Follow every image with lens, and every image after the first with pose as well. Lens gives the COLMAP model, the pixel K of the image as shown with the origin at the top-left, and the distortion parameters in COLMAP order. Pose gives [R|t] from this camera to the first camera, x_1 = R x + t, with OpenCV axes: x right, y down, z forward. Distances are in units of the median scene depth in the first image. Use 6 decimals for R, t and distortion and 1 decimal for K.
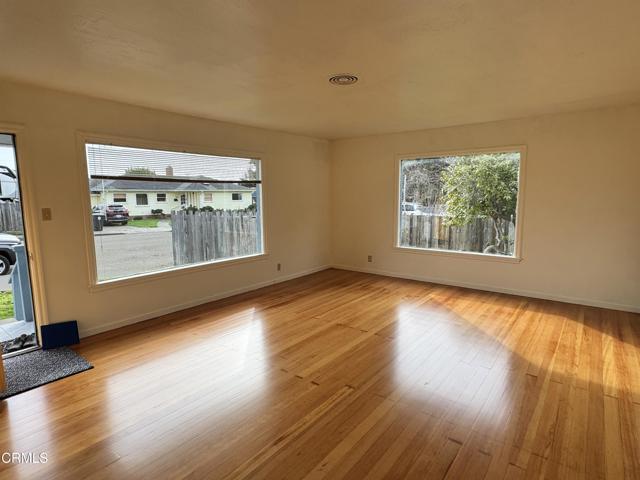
lens RADIAL K [[357.4, 0, 318.7], [0, 357.4, 240.6], [0, 0, 1]] dist [0.002762, 0.001155]
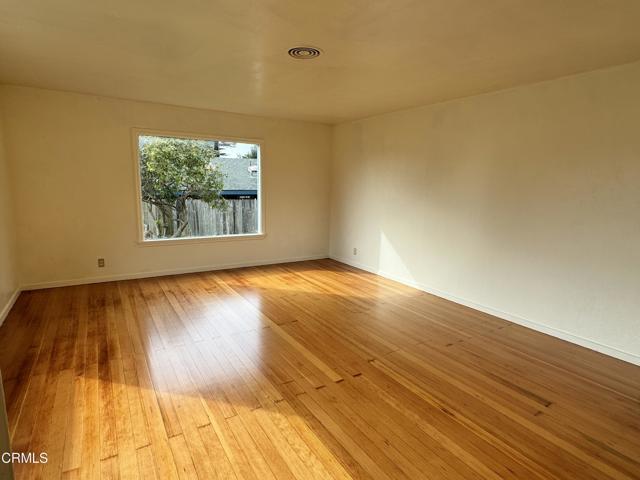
lens RADIAL K [[357.4, 0, 319.1], [0, 357.4, 240.2], [0, 0, 1]] dist [0.002762, 0.001155]
pose [[0.342270, -0.135717, 0.929749, -0.516221], [0.090117, 0.989693, 0.111292, -0.049819], [-0.935270, 0.045694, 0.350972, 0.416399]]
